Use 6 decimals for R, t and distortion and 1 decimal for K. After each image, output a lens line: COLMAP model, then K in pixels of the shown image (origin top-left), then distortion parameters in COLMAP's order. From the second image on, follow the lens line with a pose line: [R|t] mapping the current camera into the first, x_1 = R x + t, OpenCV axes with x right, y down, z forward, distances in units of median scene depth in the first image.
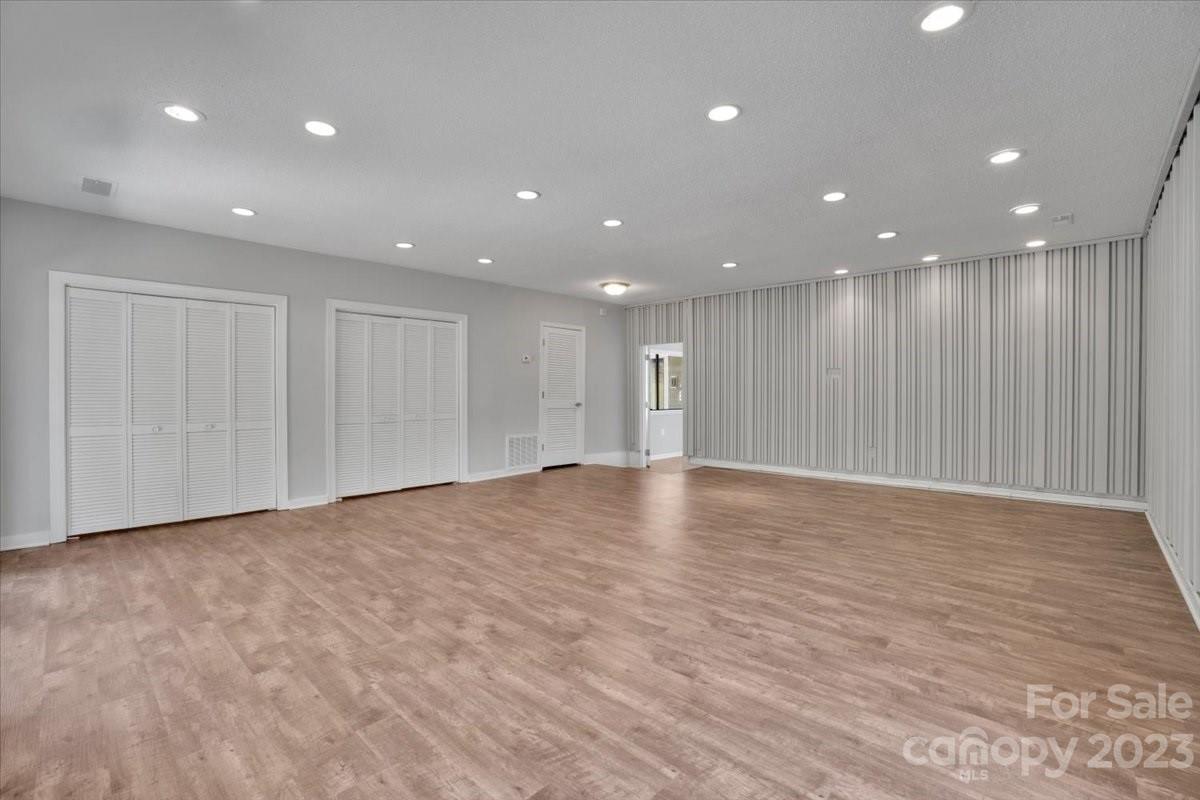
lens RADIAL K [[529.6, 0, 588.9], [0, 529.6, 396.2], [0, 0, 1]] dist [-0.040026, 0.004164]
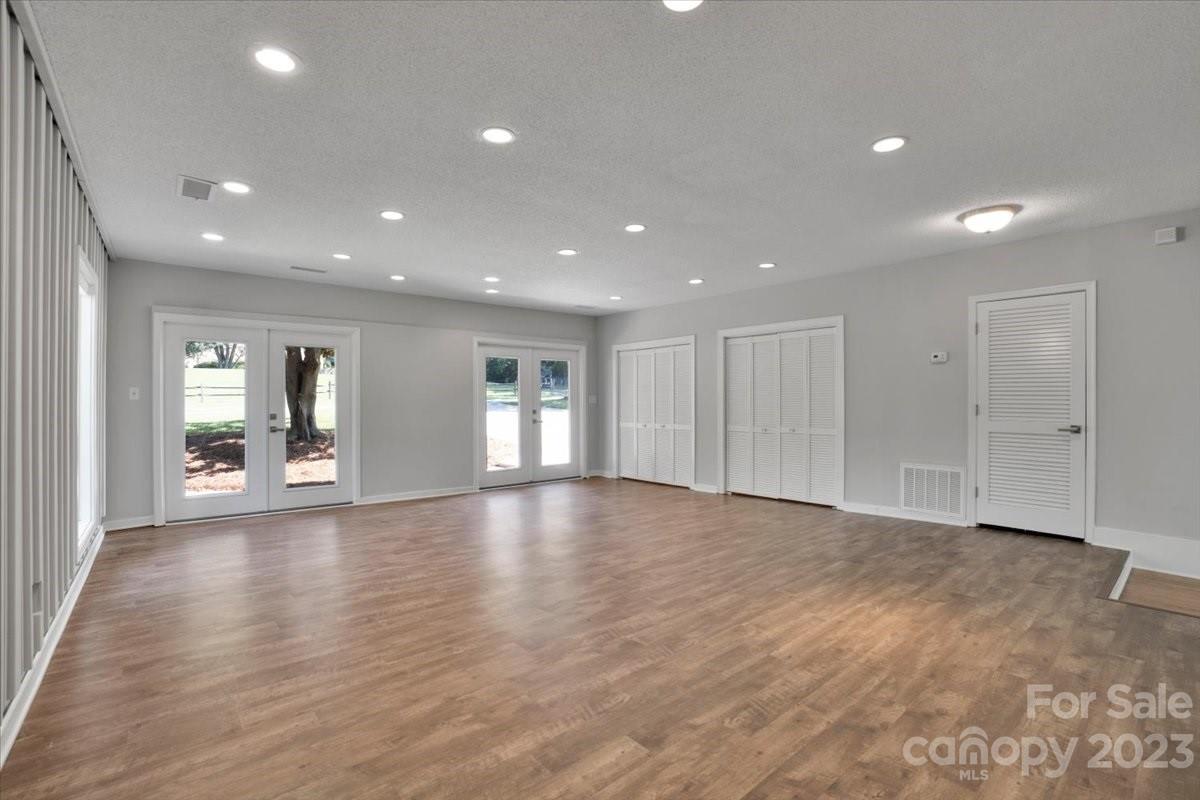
lens RADIAL K [[529.6, 0, 591.0], [0, 529.6, 401.9], [0, 0, 1]] dist [-0.040026, 0.004164]
pose [[-0.099420, 0.002500, -0.995042, 0.837956], [-0.002859, 0.999992, 0.002798, -0.018364], [0.995041, 0.003123, -0.099412, 0.863754]]
